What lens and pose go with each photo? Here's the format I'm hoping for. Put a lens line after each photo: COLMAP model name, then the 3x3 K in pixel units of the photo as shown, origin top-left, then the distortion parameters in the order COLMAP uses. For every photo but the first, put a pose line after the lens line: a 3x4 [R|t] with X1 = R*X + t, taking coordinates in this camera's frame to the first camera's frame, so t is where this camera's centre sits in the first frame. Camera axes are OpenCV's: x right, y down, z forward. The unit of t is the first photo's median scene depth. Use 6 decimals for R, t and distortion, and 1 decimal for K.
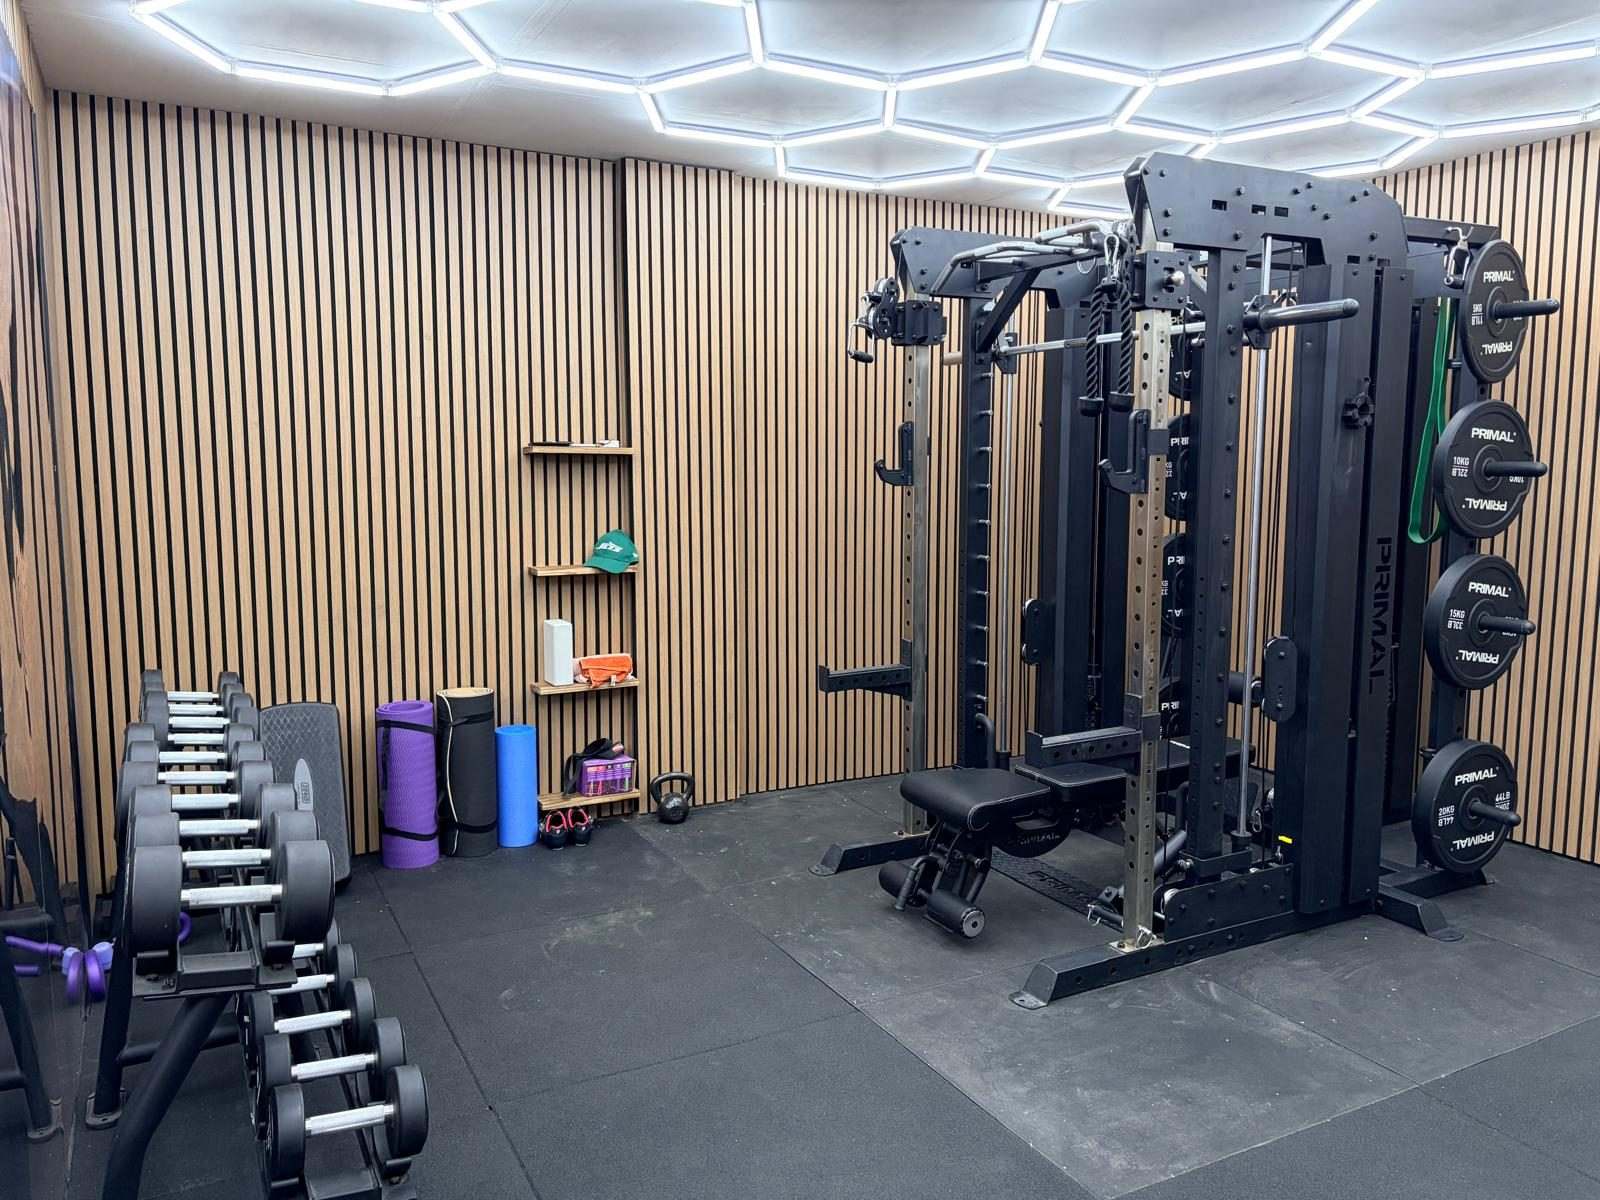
lens RADIAL K [[1201.0, 0, 801.1], [0, 1201.0, 600.3], [0, 0, 1]] dist [0.056229, -0.057650]
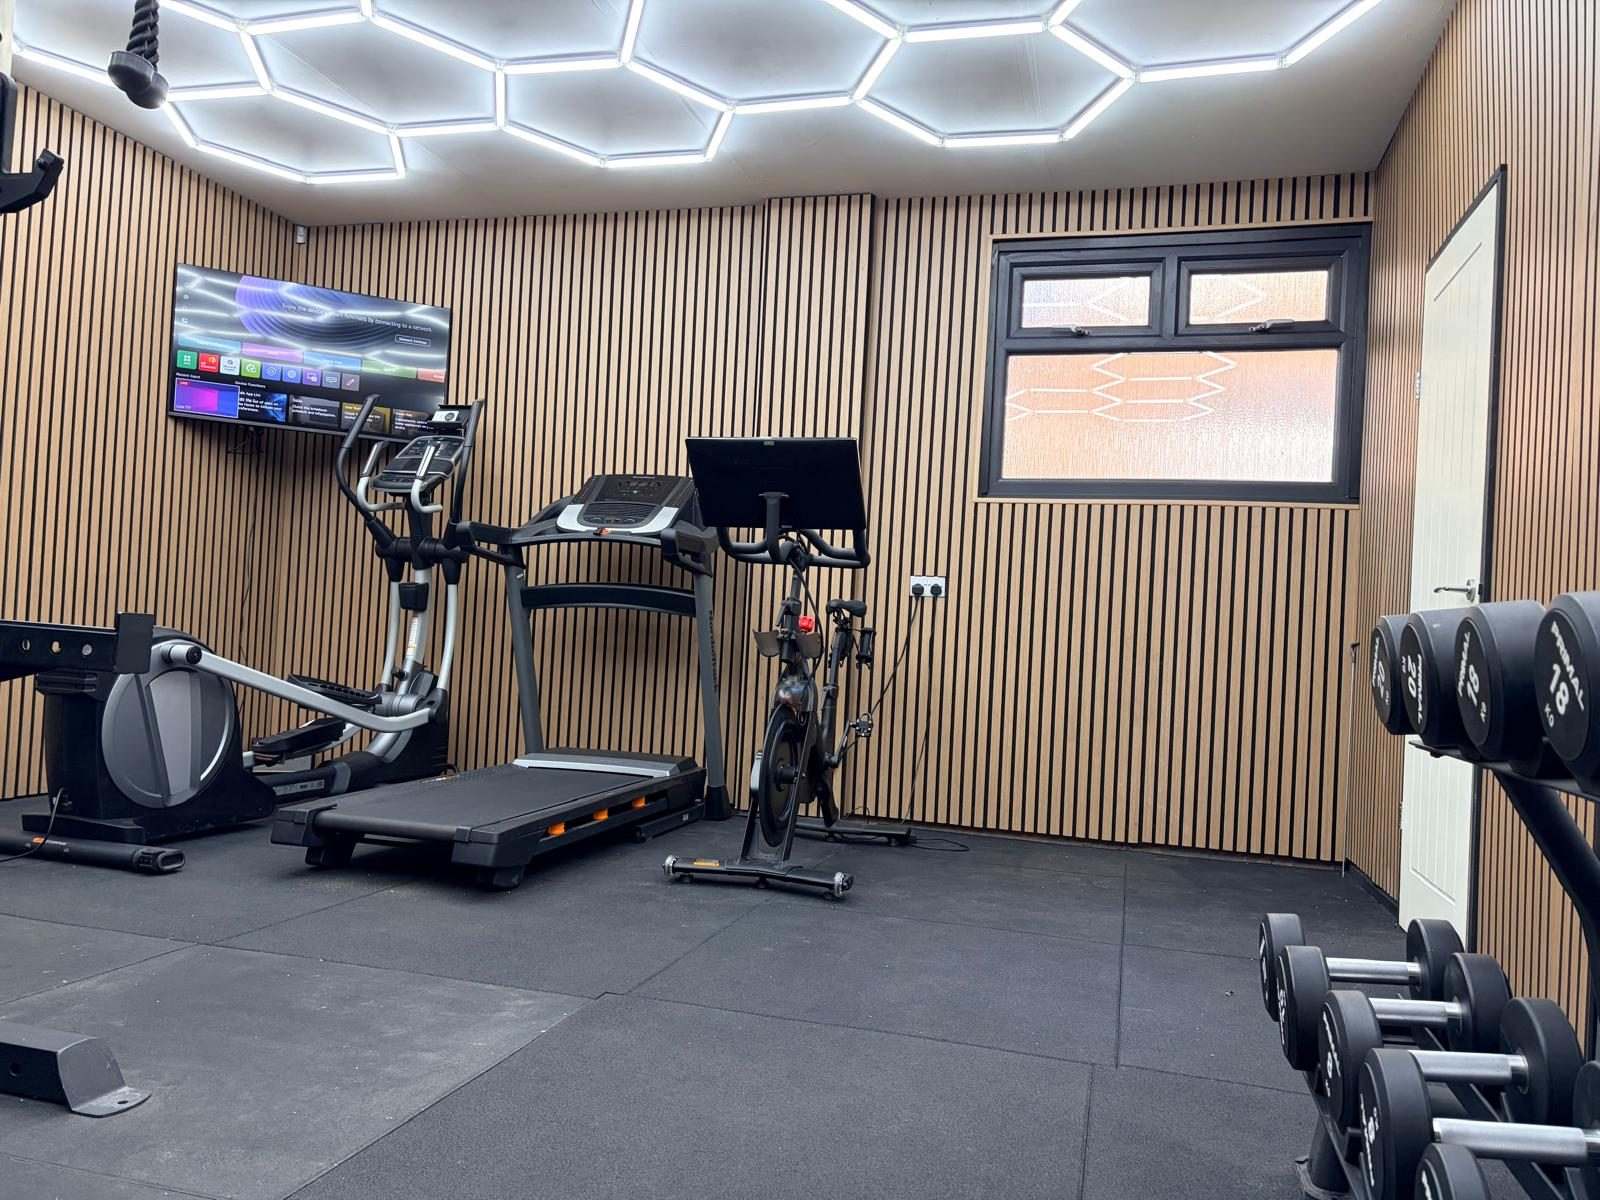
lens RADIAL K [[1201.0, 0, 803.5], [0, 1201.0, 611.2], [0, 0, 1]] dist [0.056229, -0.057650]
pose [[-0.729113, -0.018418, 0.684146, -0.362440], [0.031964, 0.997631, 0.060923, 0.069911], [-0.683647, 0.066287, -0.726797, 1.008821]]
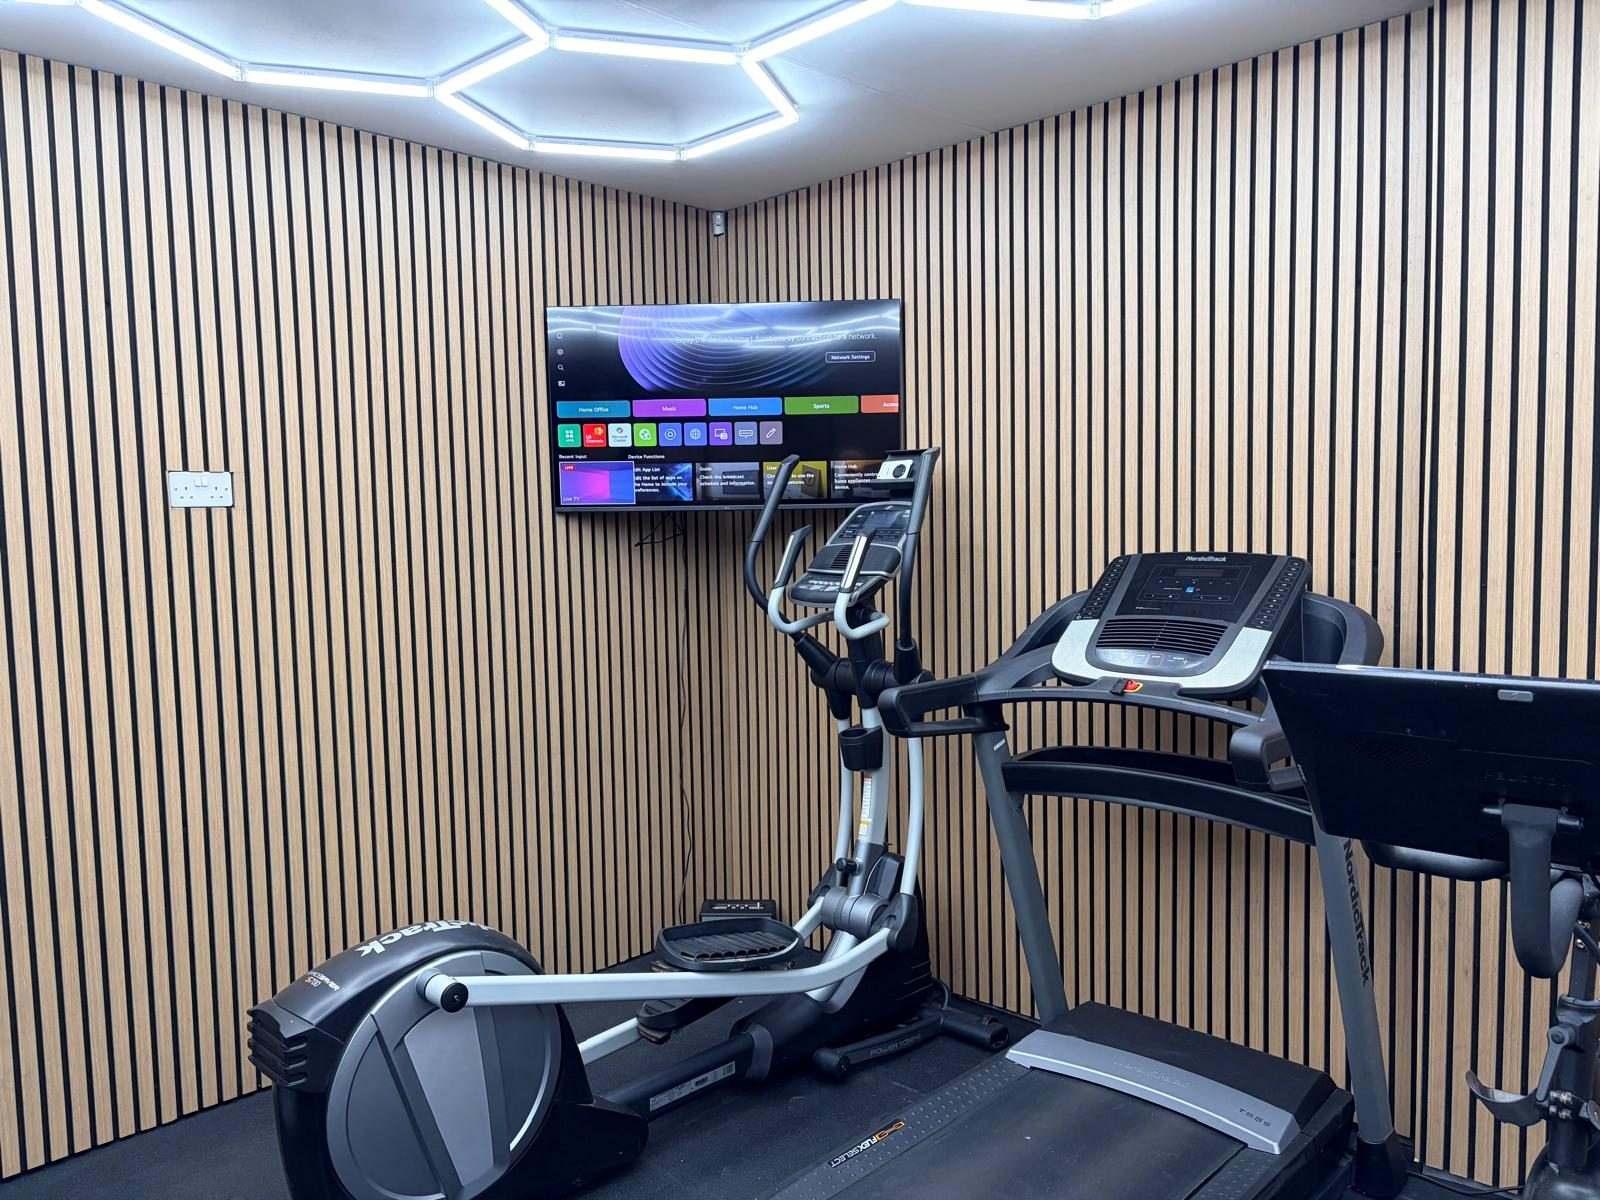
lens RADIAL K [[1201.0, 0, 791.4], [0, 1201.0, 603.7], [0, 0, 1]] dist [0.056229, -0.057650]
pose [[-0.308165, -0.058314, 0.949544, 0.033732], [0.133629, 0.985571, 0.103894, -0.086474], [-0.941901, 0.158903, -0.295926, 0.631118]]
